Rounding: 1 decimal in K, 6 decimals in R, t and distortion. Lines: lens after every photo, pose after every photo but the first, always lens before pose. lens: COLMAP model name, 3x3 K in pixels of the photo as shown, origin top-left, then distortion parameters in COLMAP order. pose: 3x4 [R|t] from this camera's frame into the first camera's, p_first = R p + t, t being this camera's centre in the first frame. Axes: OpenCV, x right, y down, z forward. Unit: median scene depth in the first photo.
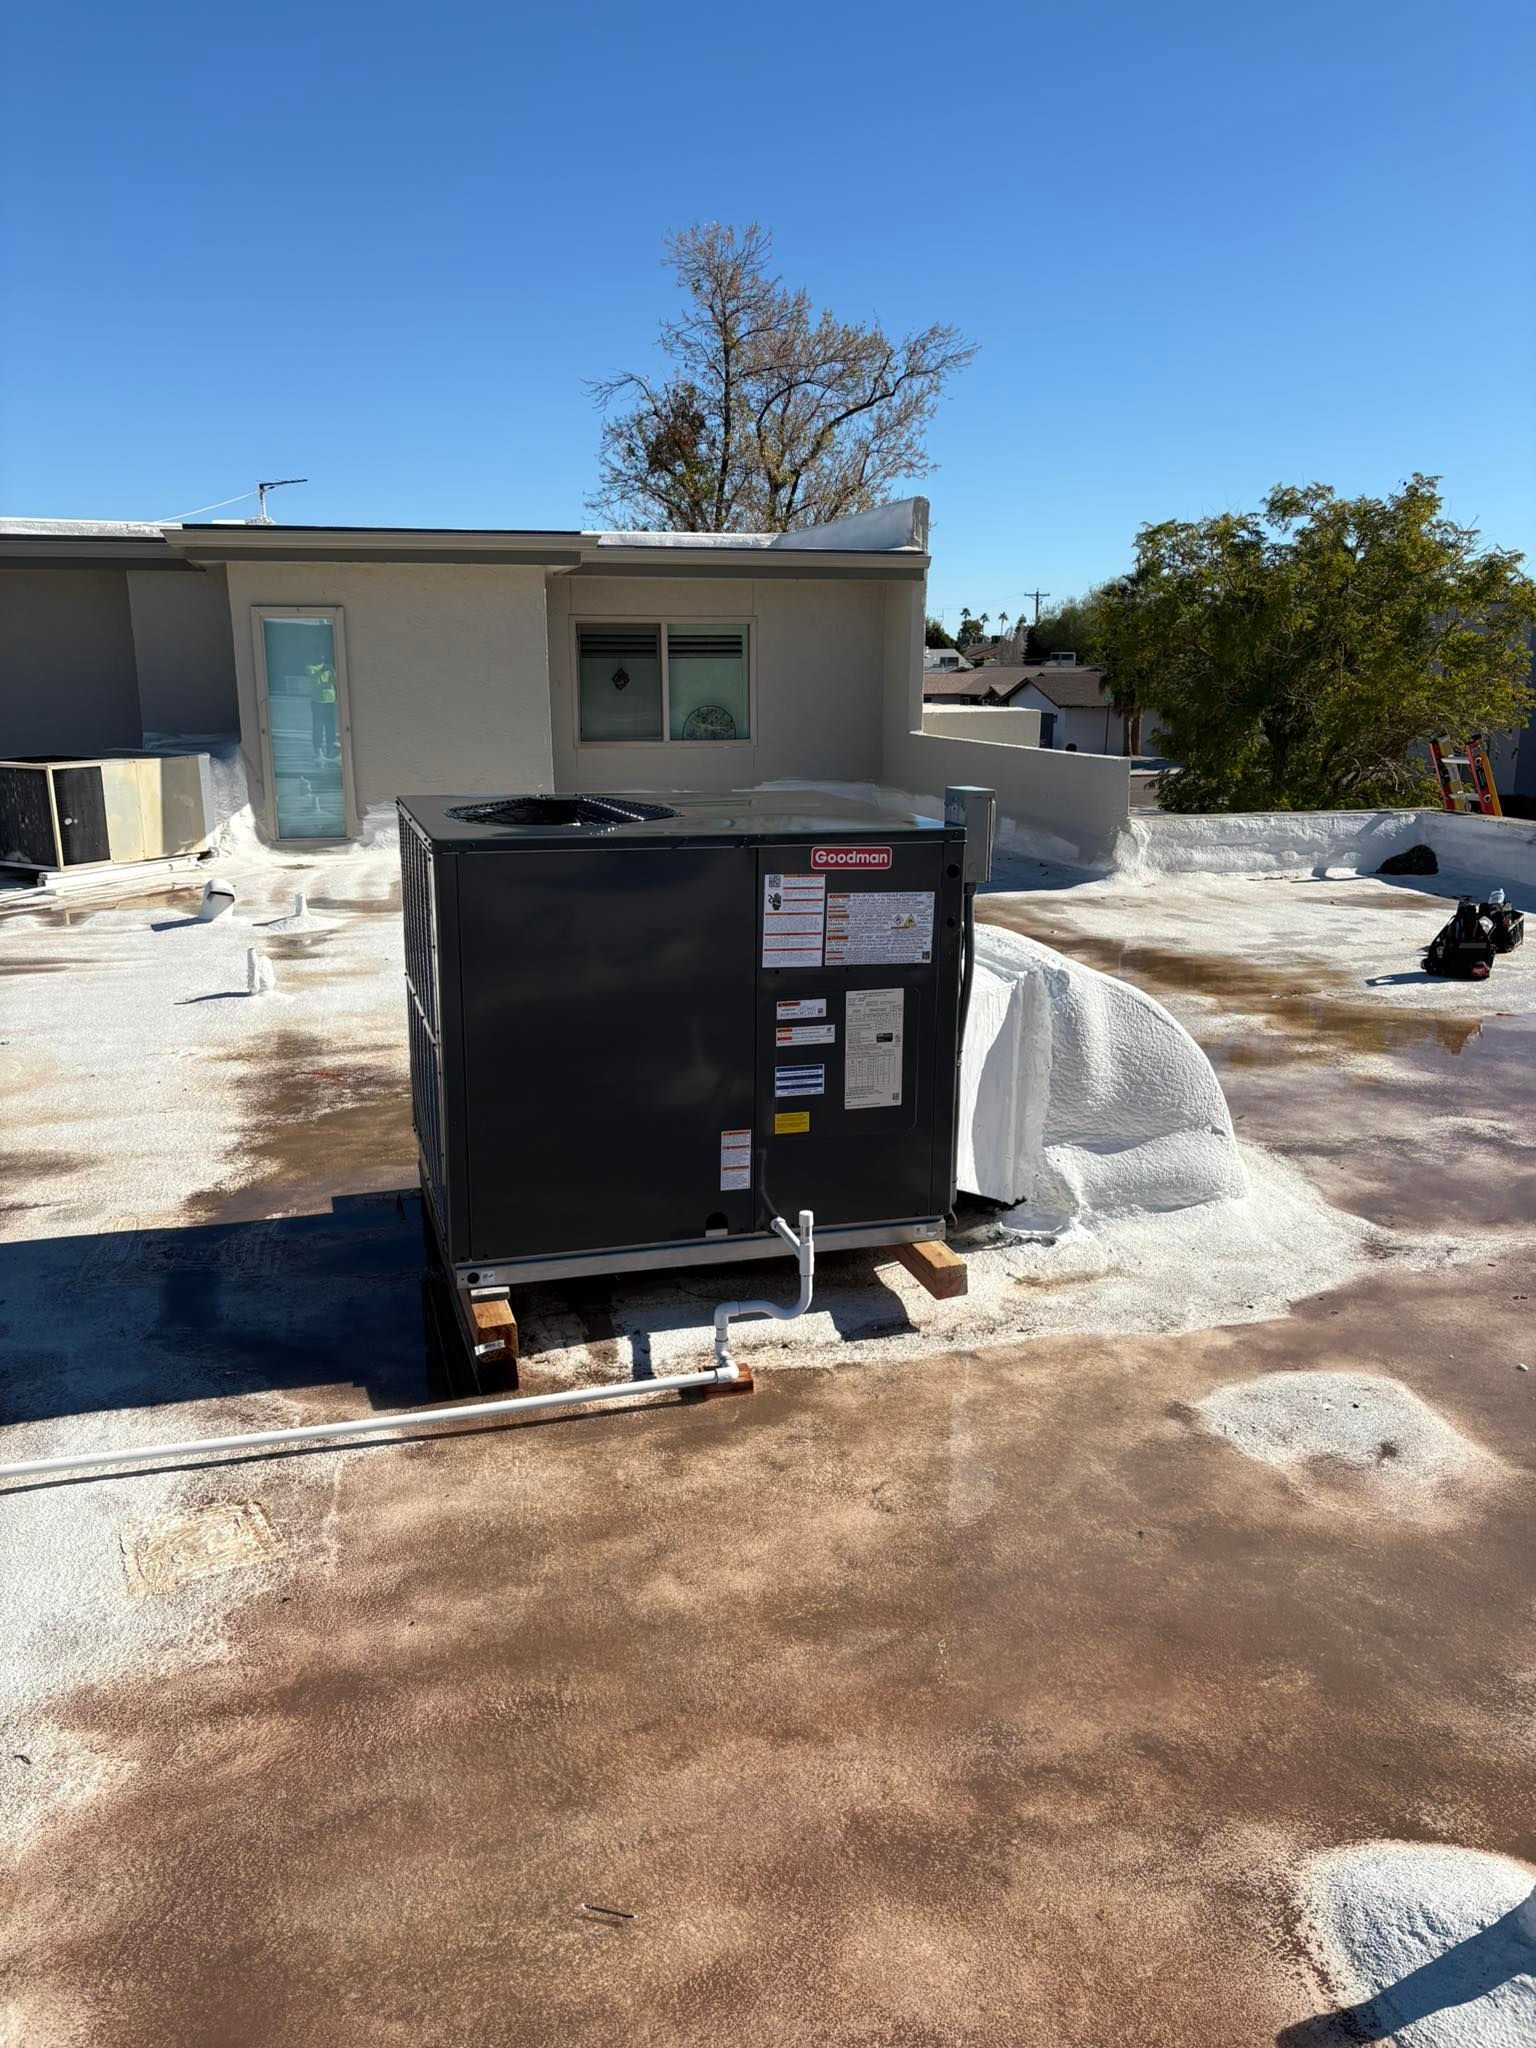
lens RADIAL K [[1641.2, 0, 779.2], [0, 1641.2, 1032.2], [0, 0, 1]] dist [0.021998, -0.003040]
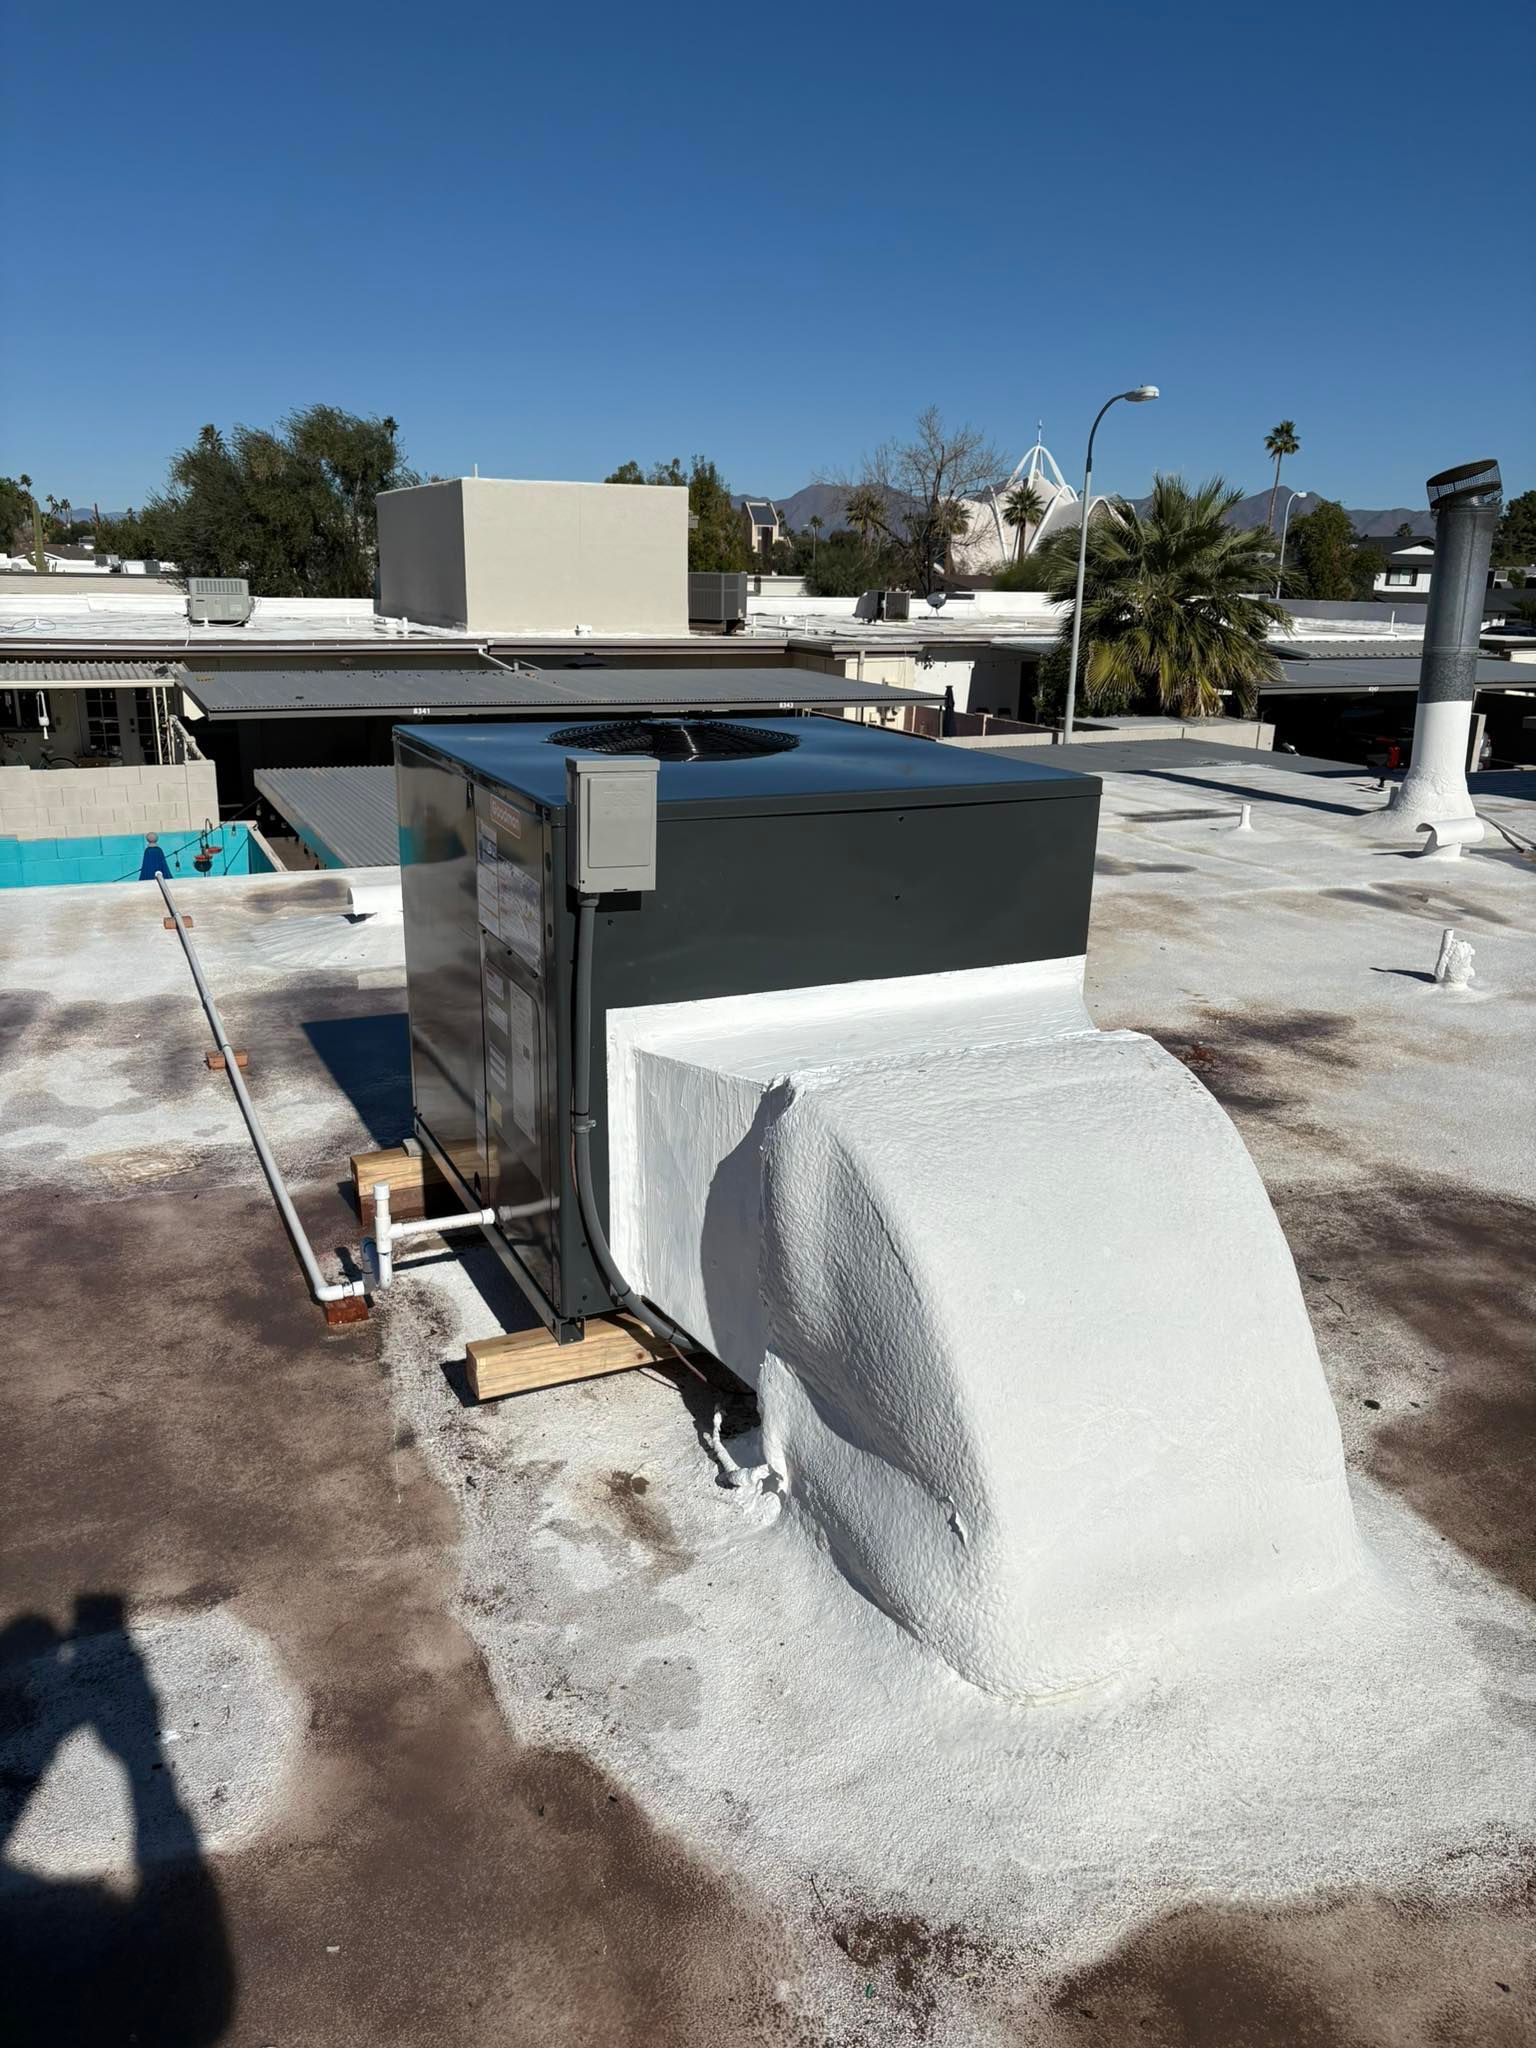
lens RADIAL K [[1641.2, 0, 779.2], [0, 1641.2, 1032.2], [0, 0, 1]] dist [0.021998, -0.003040]
pose [[0.099430, 0.277870, -0.955459, 0.797693], [-0.237613, 0.939069, 0.248376, -0.222548], [0.966258, 0.202333, 0.159397, 0.946564]]
